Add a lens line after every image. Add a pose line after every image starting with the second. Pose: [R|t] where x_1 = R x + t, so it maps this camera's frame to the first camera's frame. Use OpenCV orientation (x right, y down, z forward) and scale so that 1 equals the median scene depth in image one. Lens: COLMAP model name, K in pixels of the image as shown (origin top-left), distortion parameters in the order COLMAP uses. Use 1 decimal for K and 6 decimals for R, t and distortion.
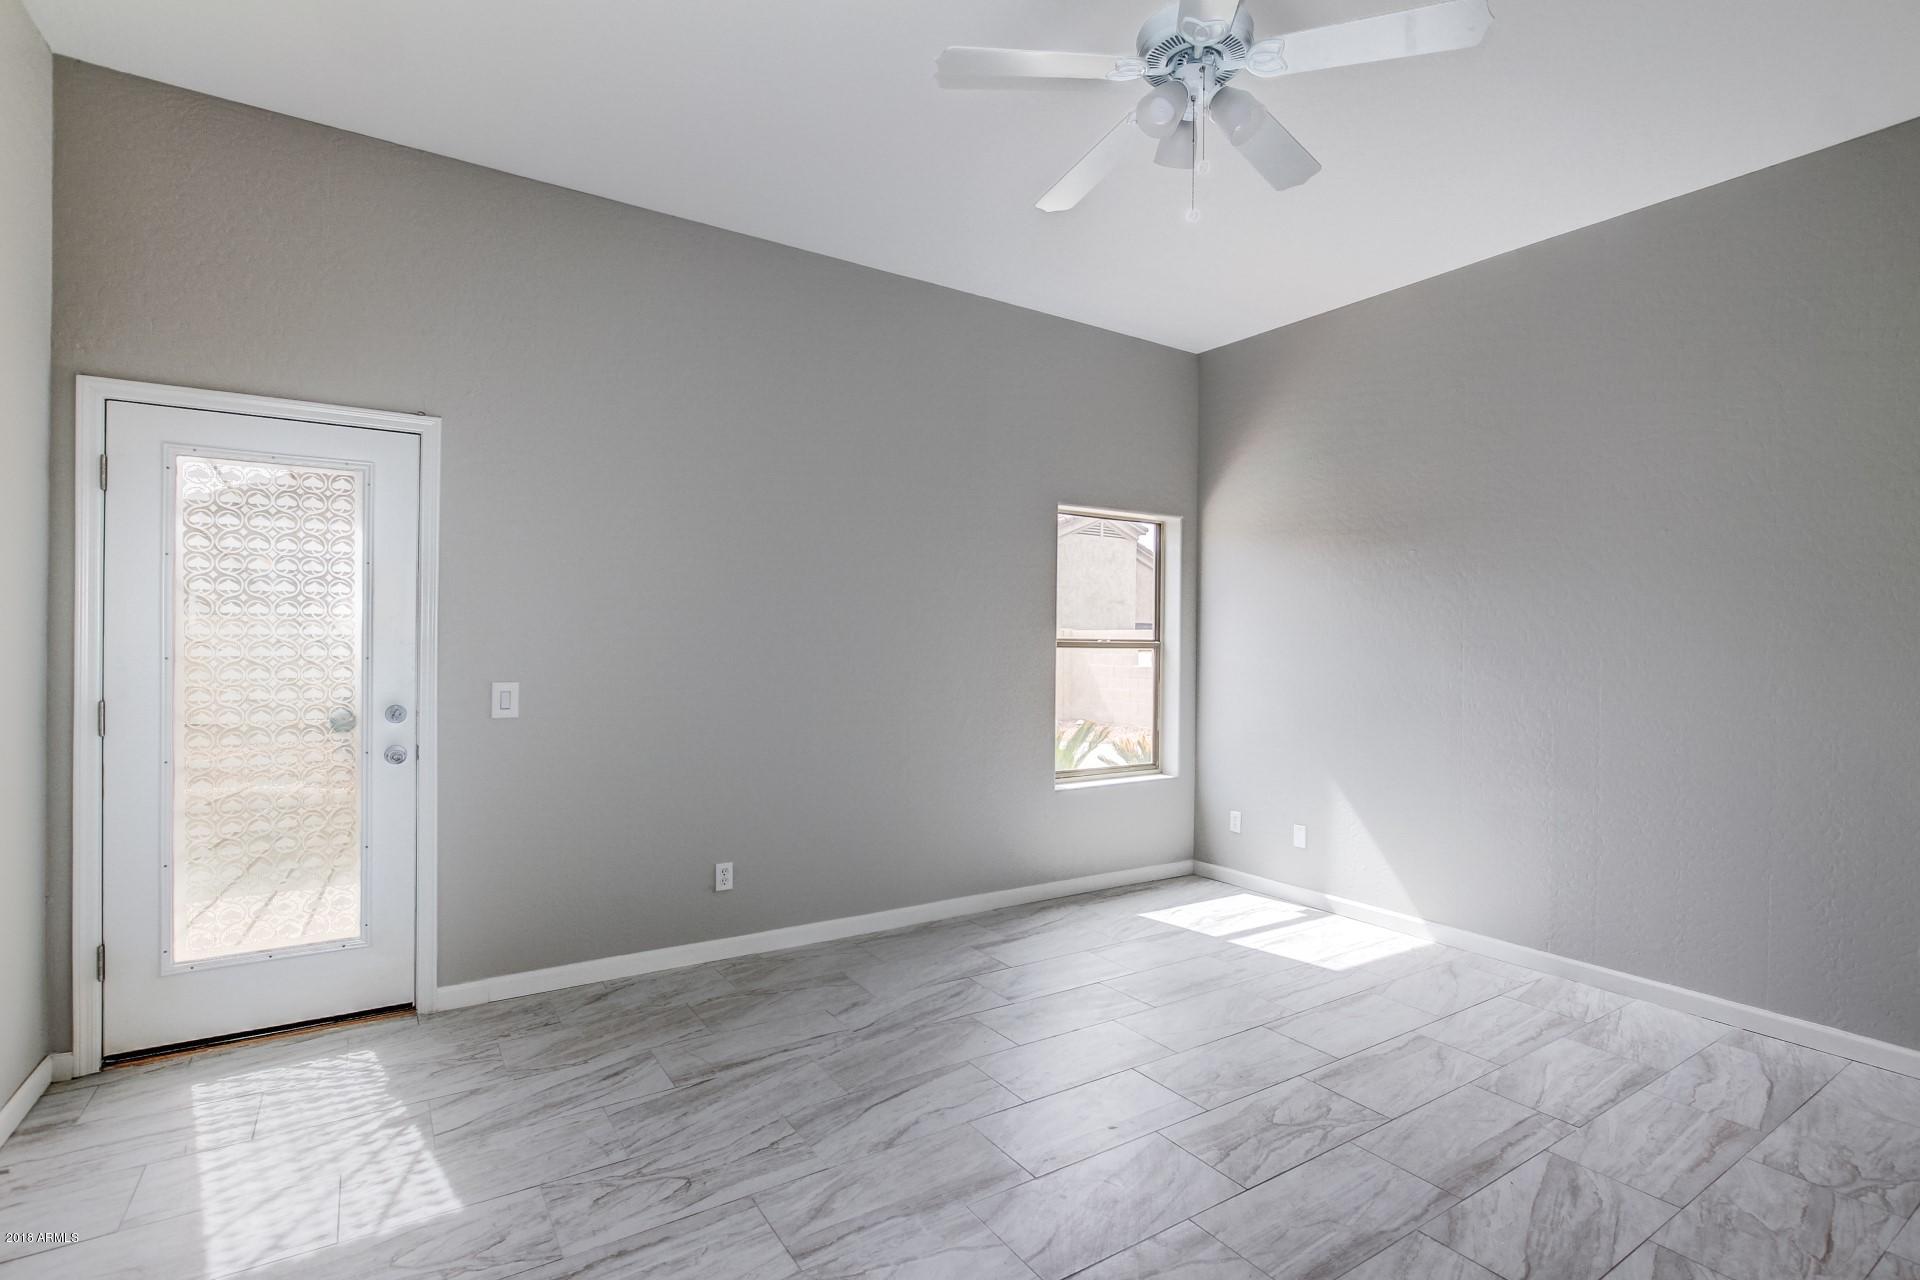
lens RADIAL K [[916.4, 0, 970.5], [0, 916.4, 643.0], [0, 0, 1]] dist [-0.014747, 0.001045]
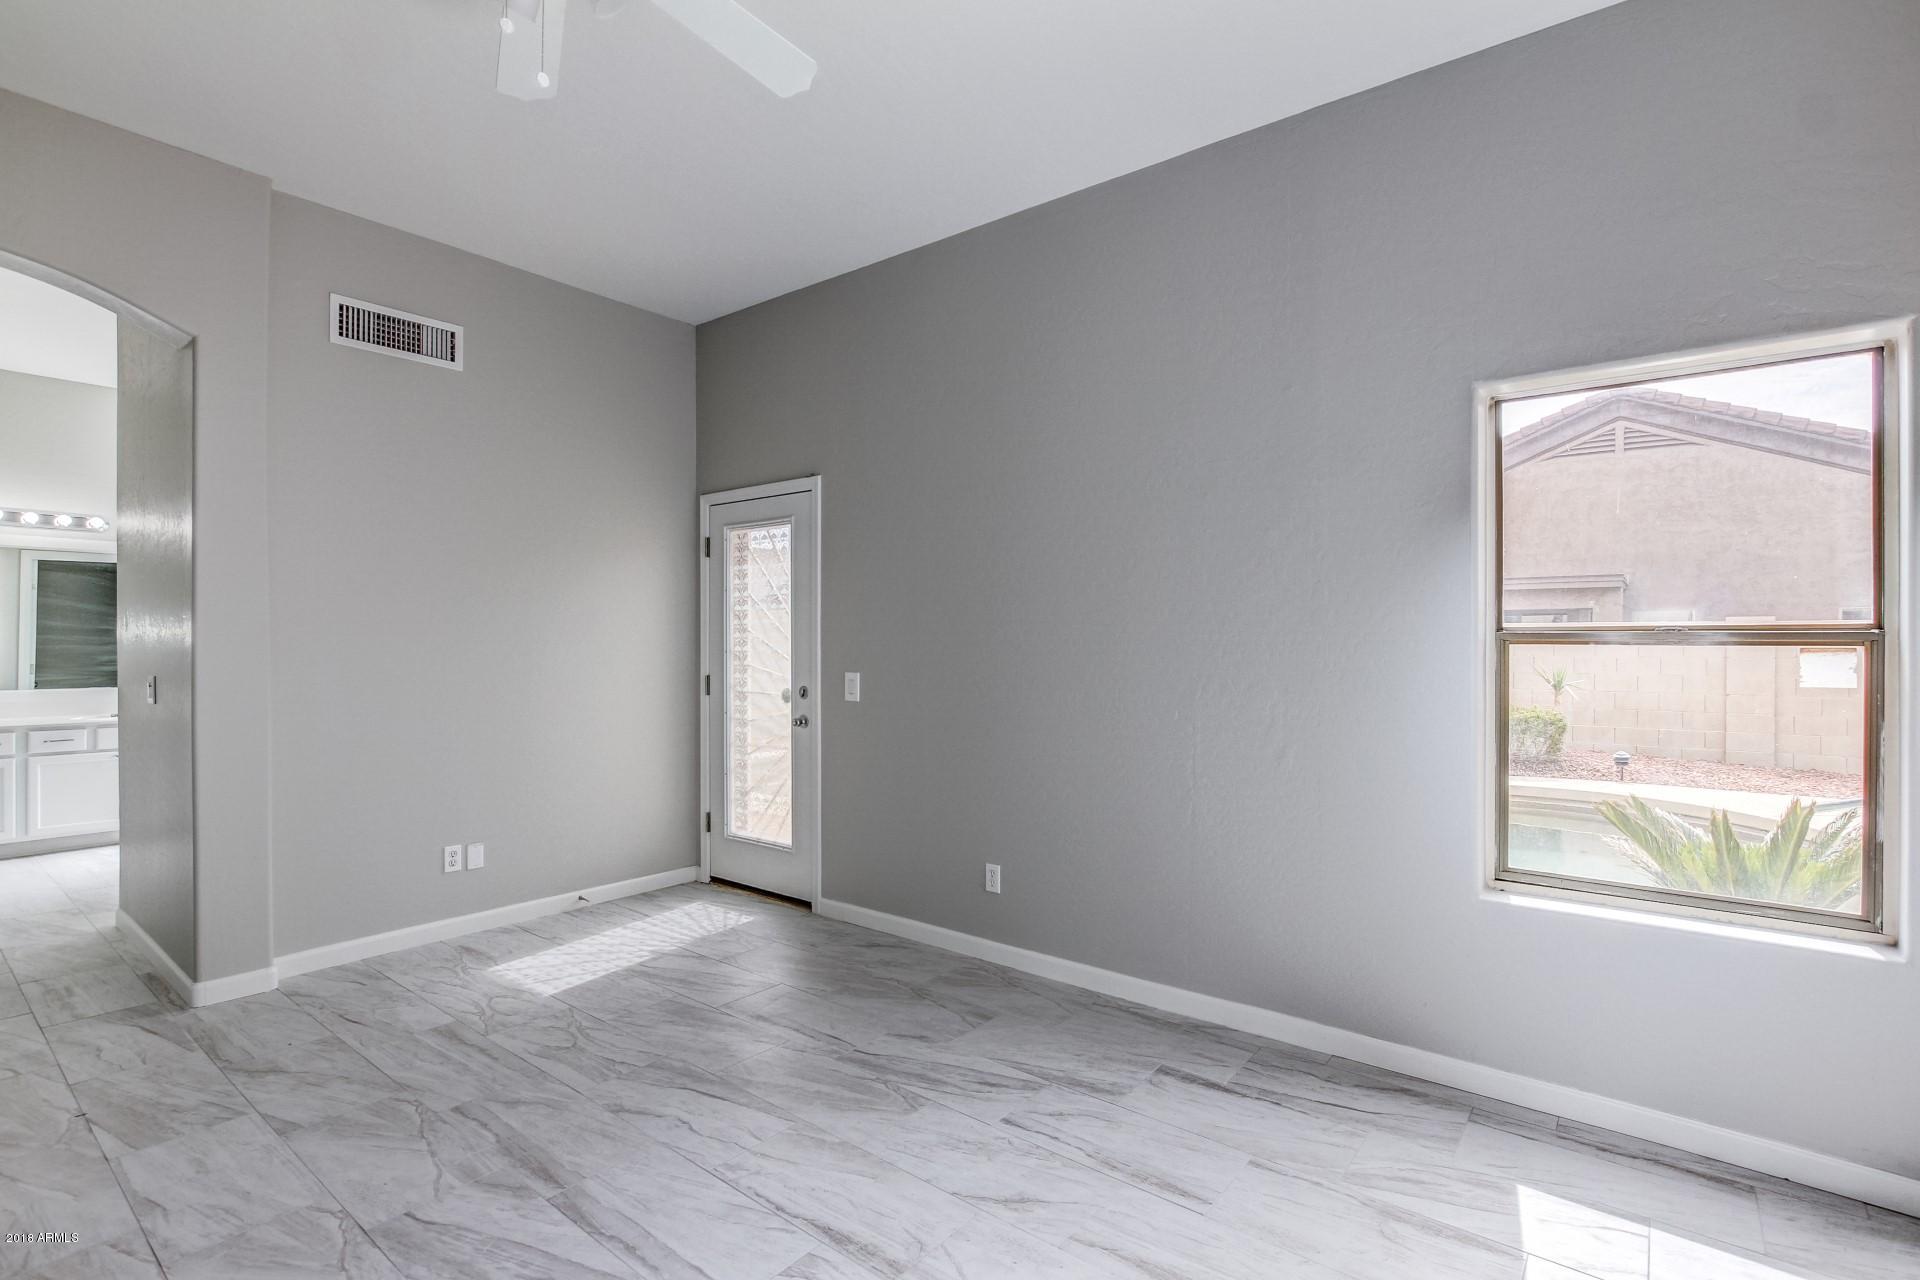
lens RADIAL K [[916.4, 0, 970.5], [0, 916.4, 643.0], [0, 0, 1]] dist [-0.014747, 0.001045]
pose [[0.307575, -0.008265, -0.951488, 0.896367], [0.000162, 0.999963, -0.008634, 0.015689], [0.951524, 0.002502, 0.307565, 0.913767]]
